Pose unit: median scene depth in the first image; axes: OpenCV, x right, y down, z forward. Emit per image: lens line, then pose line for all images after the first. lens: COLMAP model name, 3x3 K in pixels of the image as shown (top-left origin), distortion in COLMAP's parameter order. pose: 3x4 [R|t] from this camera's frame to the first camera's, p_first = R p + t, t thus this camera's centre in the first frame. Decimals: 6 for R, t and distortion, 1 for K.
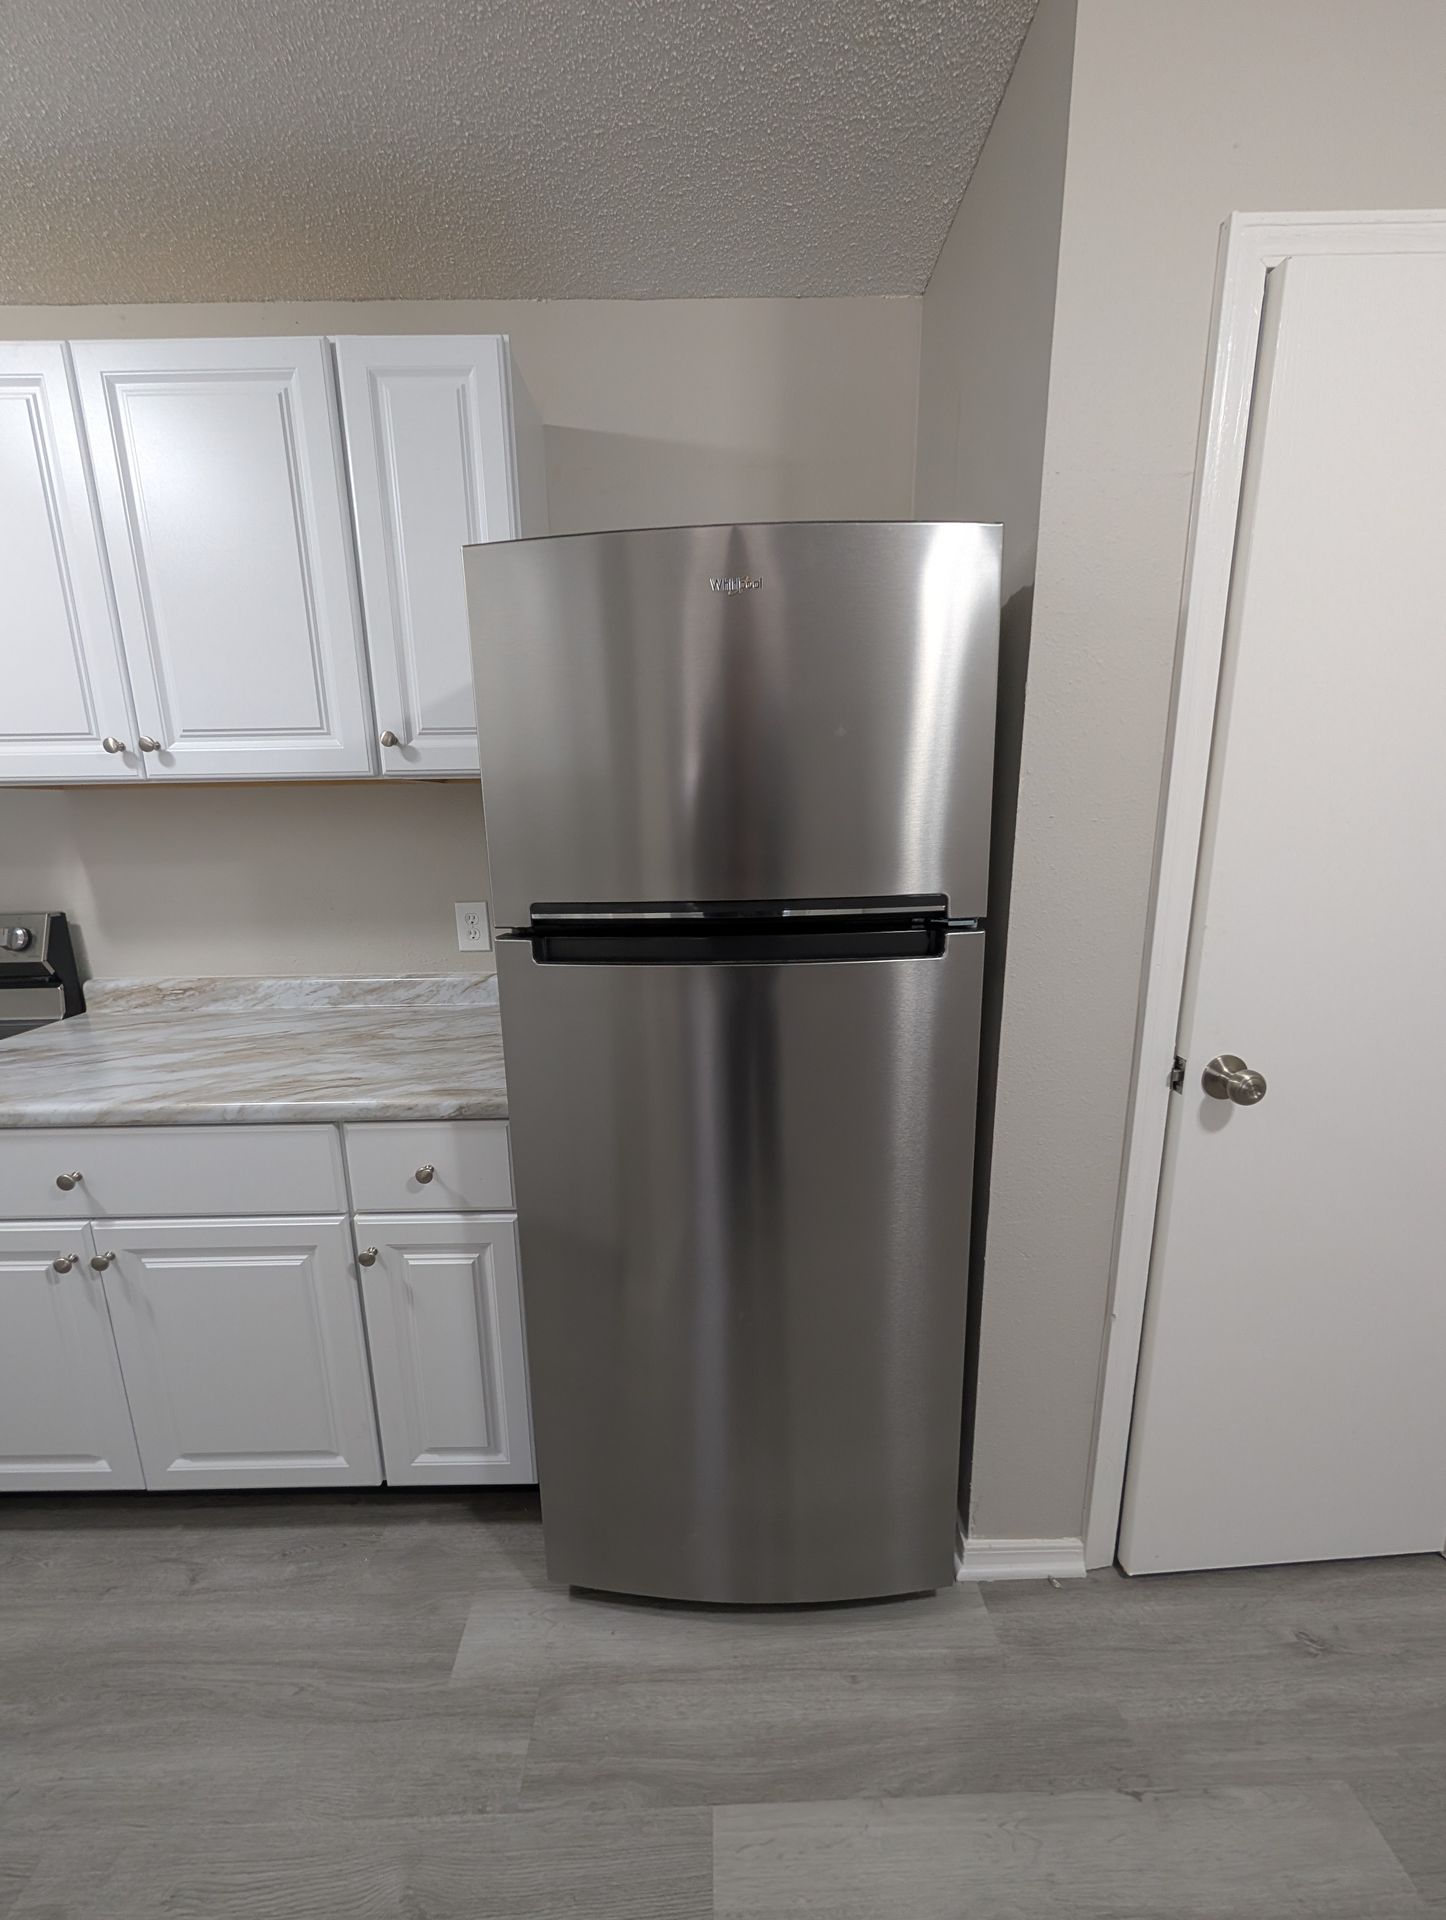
lens RADIAL K [[722.7, 0, 722.0], [0, 722.7, 960.1], [0, 0, 1]] dist [-0.001059, 0.000249]
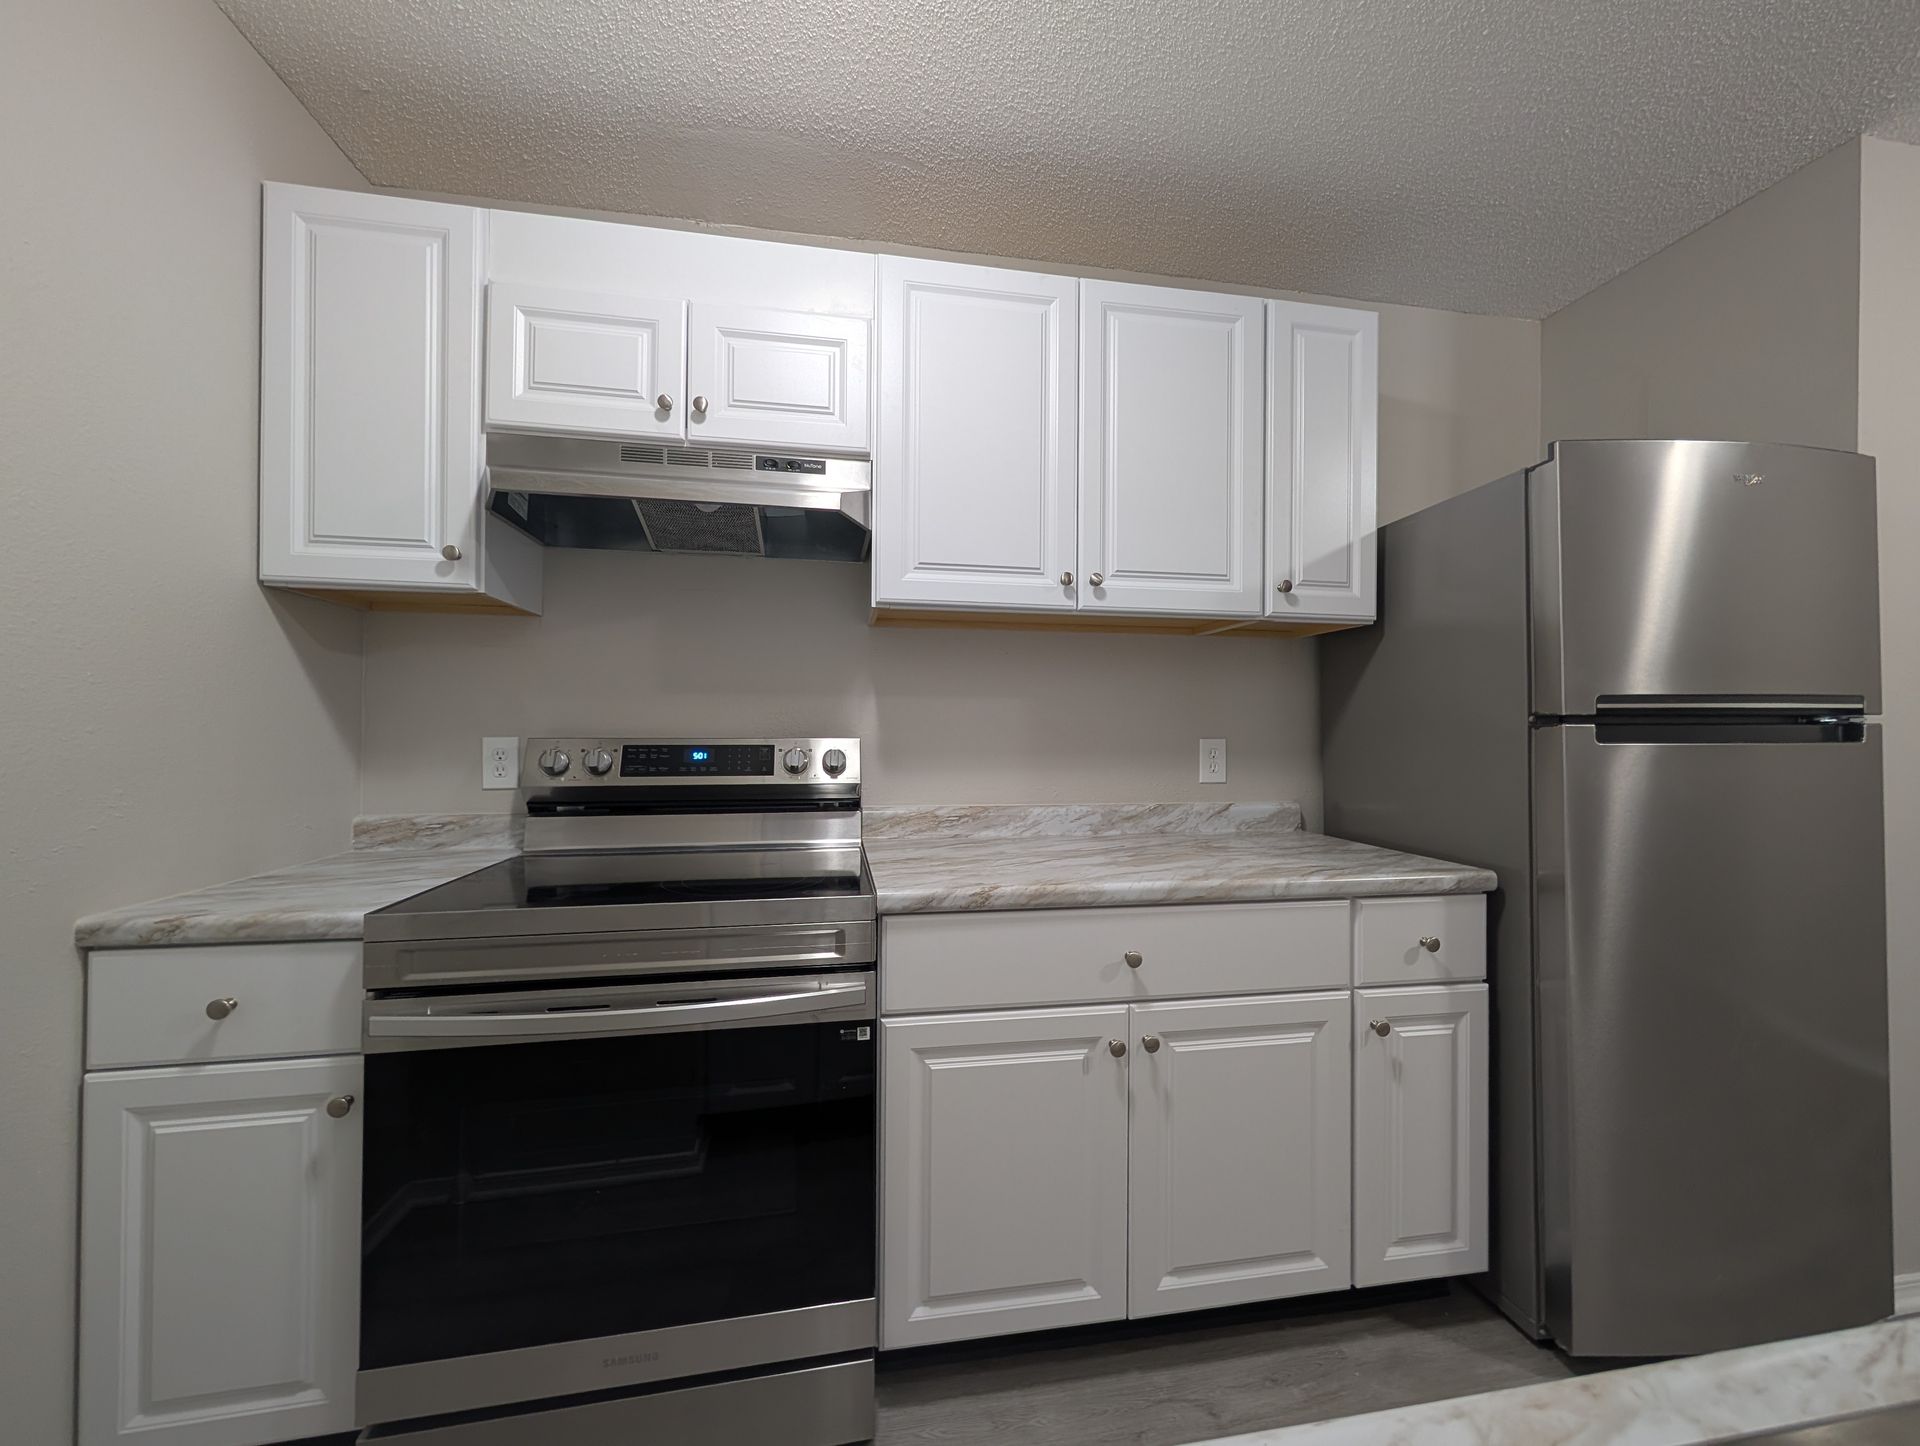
lens RADIAL K [[722.7, 0, 958.8], [0, 722.7, 727.3], [0, 0, 1]] dist [-0.001059, 0.000249]
pose [[0.987157, 0.021705, 0.158275, -1.192231], [0.012026, 0.977820, -0.209103, 0.173388], [-0.159303, 0.208321, 0.965000, -0.036603]]
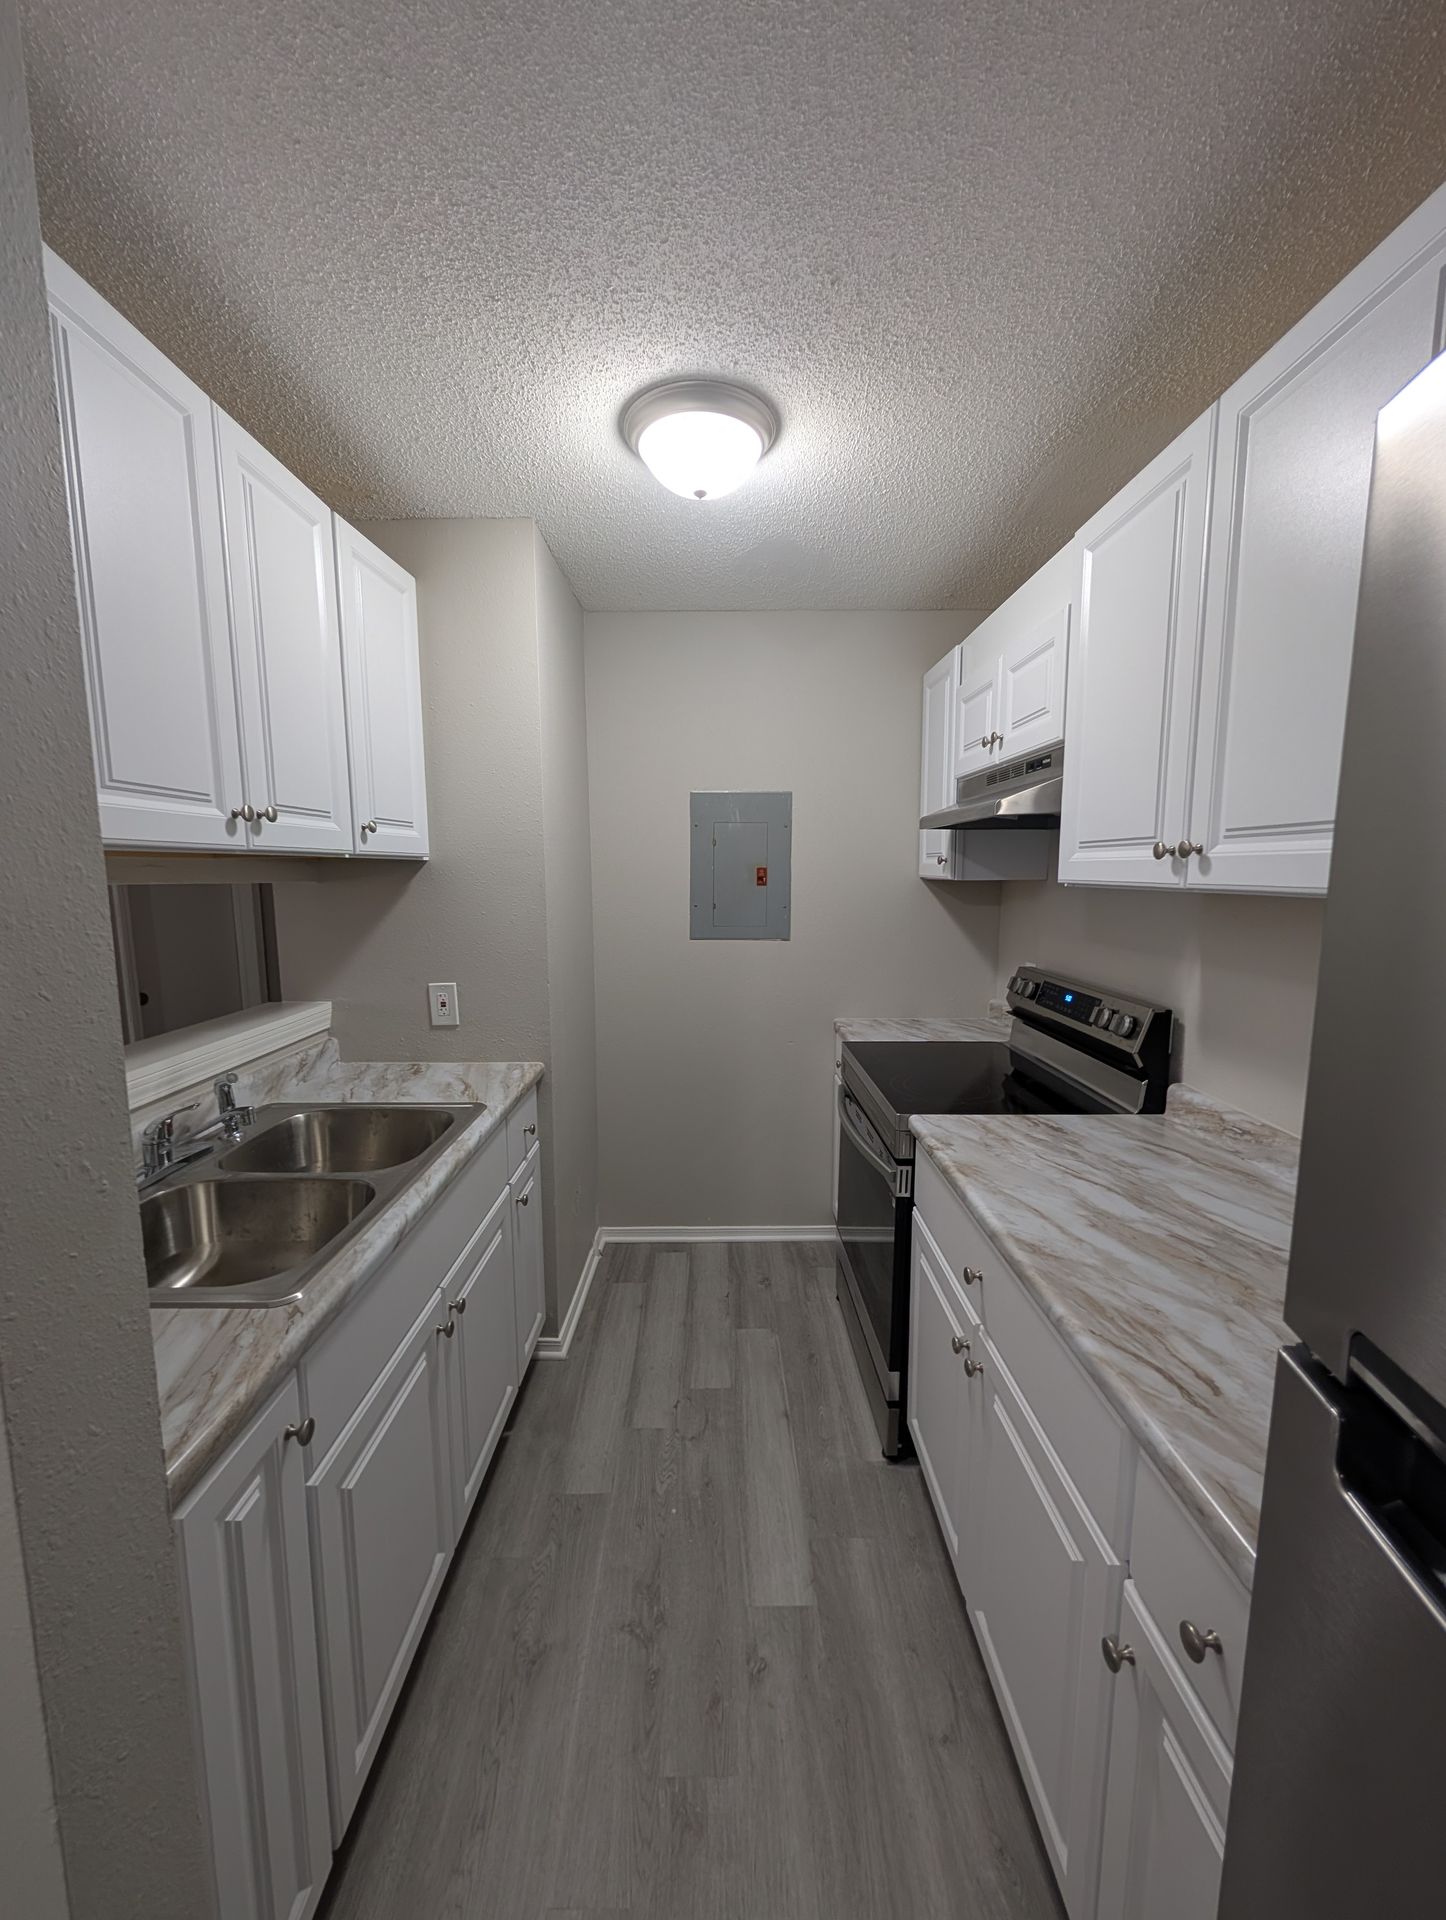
lens RADIAL K [[722.7, 0, 717.5], [0, 722.7, 958.9], [0, 0, 1]] dist [-0.001059, 0.000249]
pose [[-0.013398, 0.137790, -0.990371, 0.053182], [-0.200467, 0.969980, 0.137665, -0.182258], [0.979609, 0.200381, 0.014626, 0.483964]]
